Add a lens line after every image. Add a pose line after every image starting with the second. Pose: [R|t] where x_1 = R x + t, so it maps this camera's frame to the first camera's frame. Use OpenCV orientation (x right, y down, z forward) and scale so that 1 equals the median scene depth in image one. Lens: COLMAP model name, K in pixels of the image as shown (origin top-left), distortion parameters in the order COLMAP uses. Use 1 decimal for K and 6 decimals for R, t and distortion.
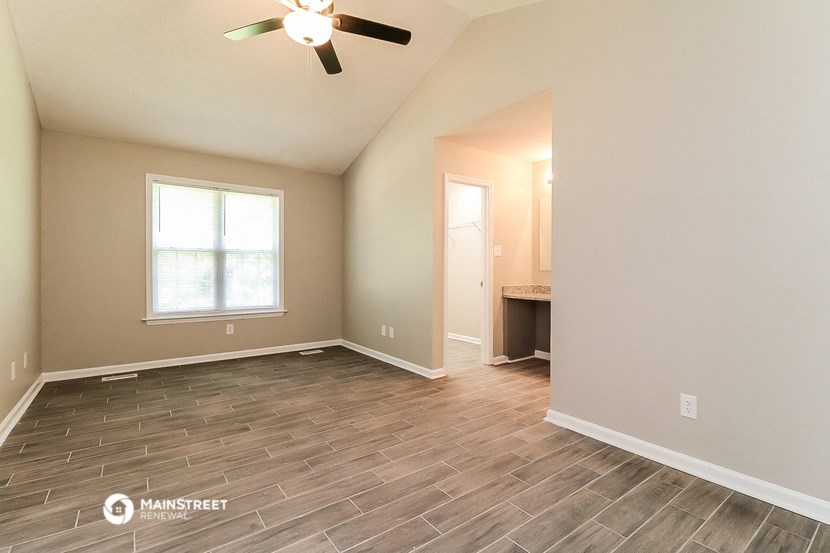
lens RADIAL K [[381.9, 0, 413.9], [0, 381.9, 276.4], [0, 0, 1]] dist [0.016282, -0.002341]
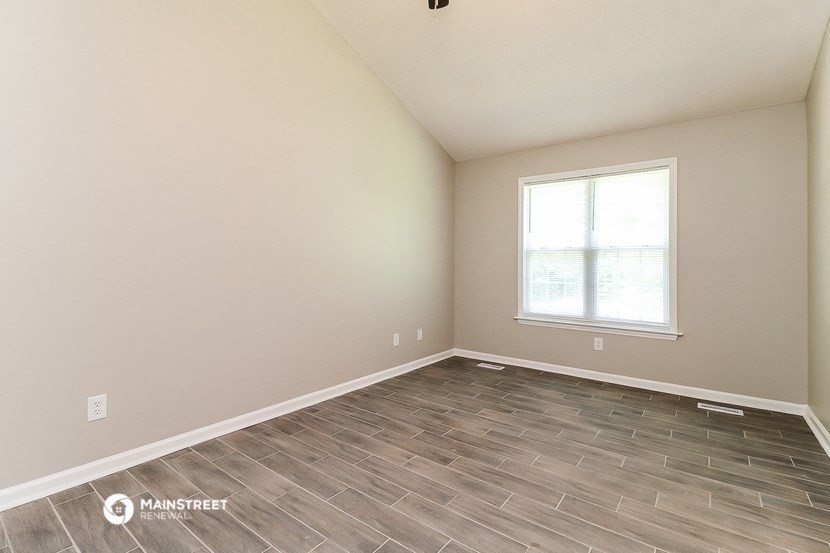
lens RADIAL K [[381.9, 0, 415.8], [0, 381.9, 271.4], [0, 0, 1]] dist [0.016282, -0.002341]
pose [[0.297148, 0.015461, -0.954706, 0.251447], [-0.029328, 0.999545, 0.007059, -0.016110], [0.954381, 0.025902, 0.297467, 0.503686]]
